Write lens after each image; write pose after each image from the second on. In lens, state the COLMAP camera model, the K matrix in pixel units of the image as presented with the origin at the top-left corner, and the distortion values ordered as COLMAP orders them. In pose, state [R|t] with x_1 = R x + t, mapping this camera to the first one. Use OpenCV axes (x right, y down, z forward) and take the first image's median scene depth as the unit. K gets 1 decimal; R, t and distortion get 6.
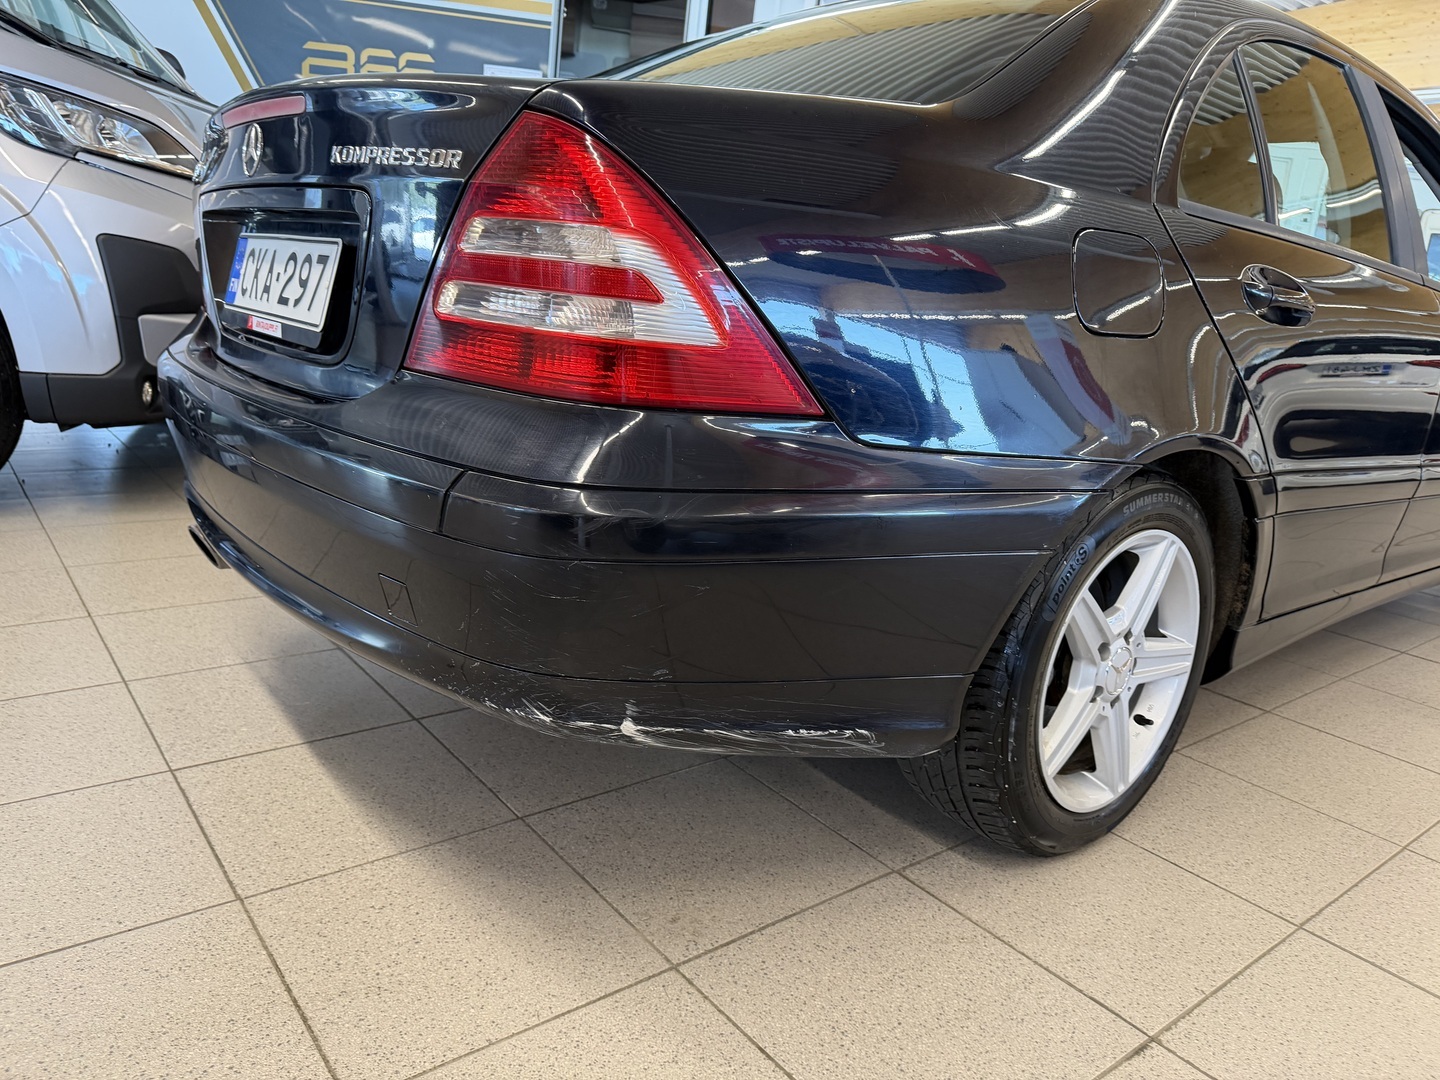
lens RADIAL K [[1017.9, 0, 720.0], [0, 1017.9, 540.0], [0, 0, 1]] dist [0.044795, -0.001219]
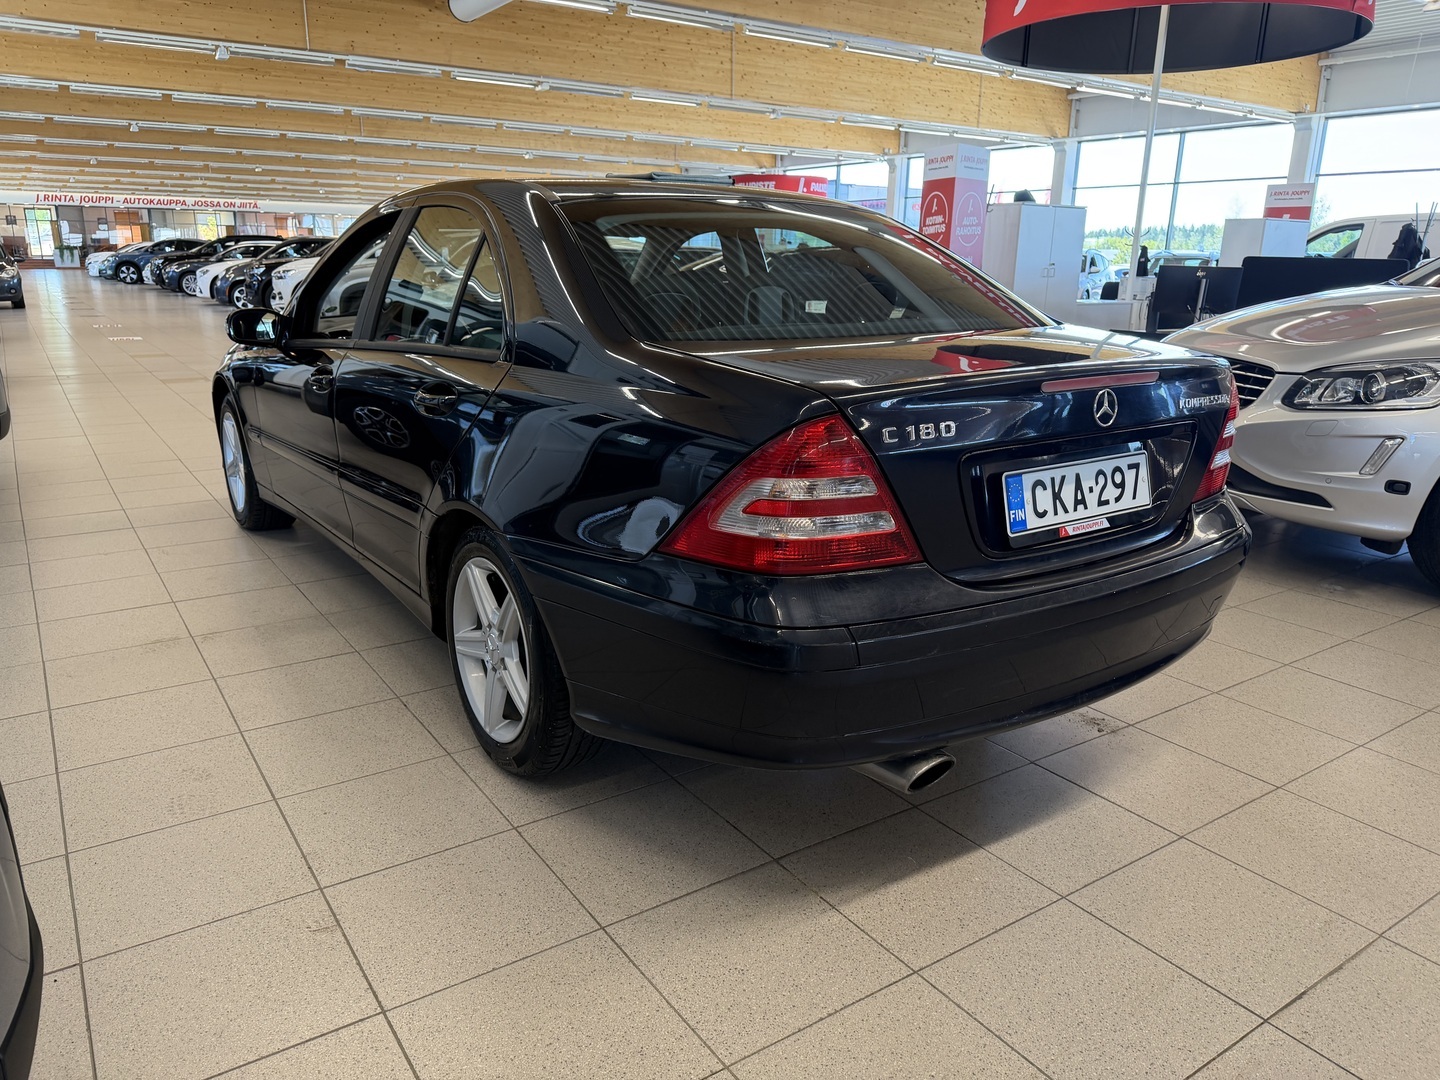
lens RADIAL K [[1017.9, 0, 720.0], [0, 1017.9, 540.0], [0, 0, 1]] dist [0.044795, -0.001219]
pose [[0.076050, -0.343918, 0.935915, -1.800250], [0.233448, 0.918686, 0.318618, -0.756506], [-0.969391, 0.194256, 0.150153, 1.296081]]
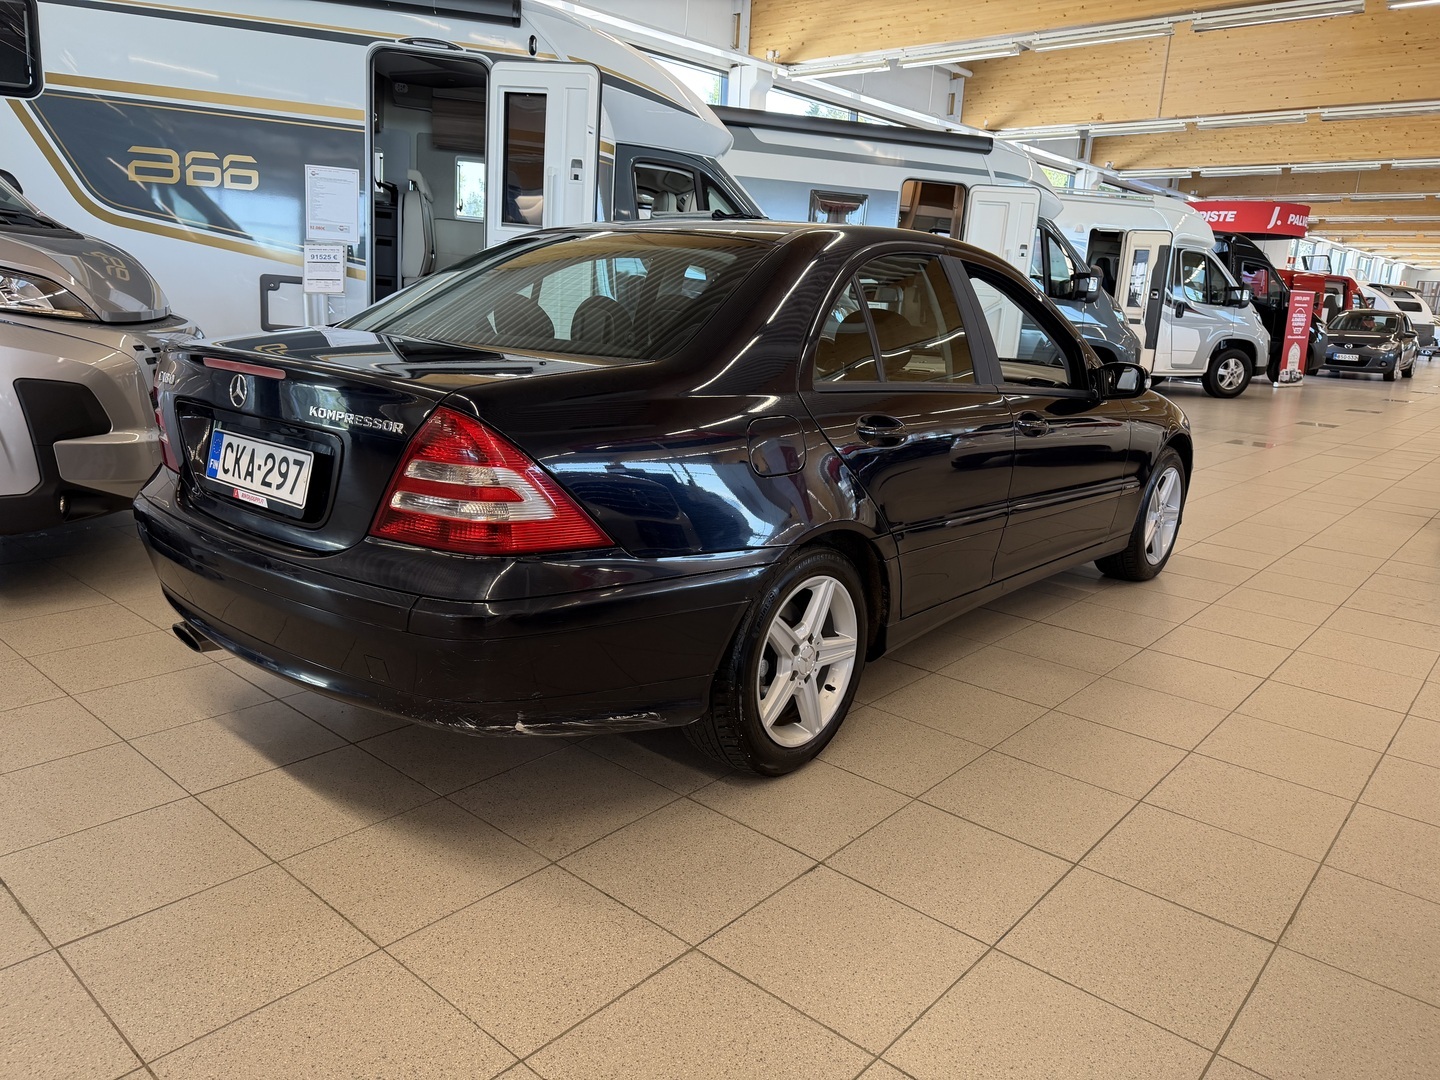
lens RADIAL K [[1004.0, 0, 718.6], [0, 1004.0, 532.6], [0, 0, 1]] dist [0.129941, -0.110568]
pose [[0.983275, -0.081112, 0.163069, -0.005897], [0.081546, 0.996661, 0.004037, -0.106635], [-0.162852, 0.009328, 0.986606, -0.650565]]
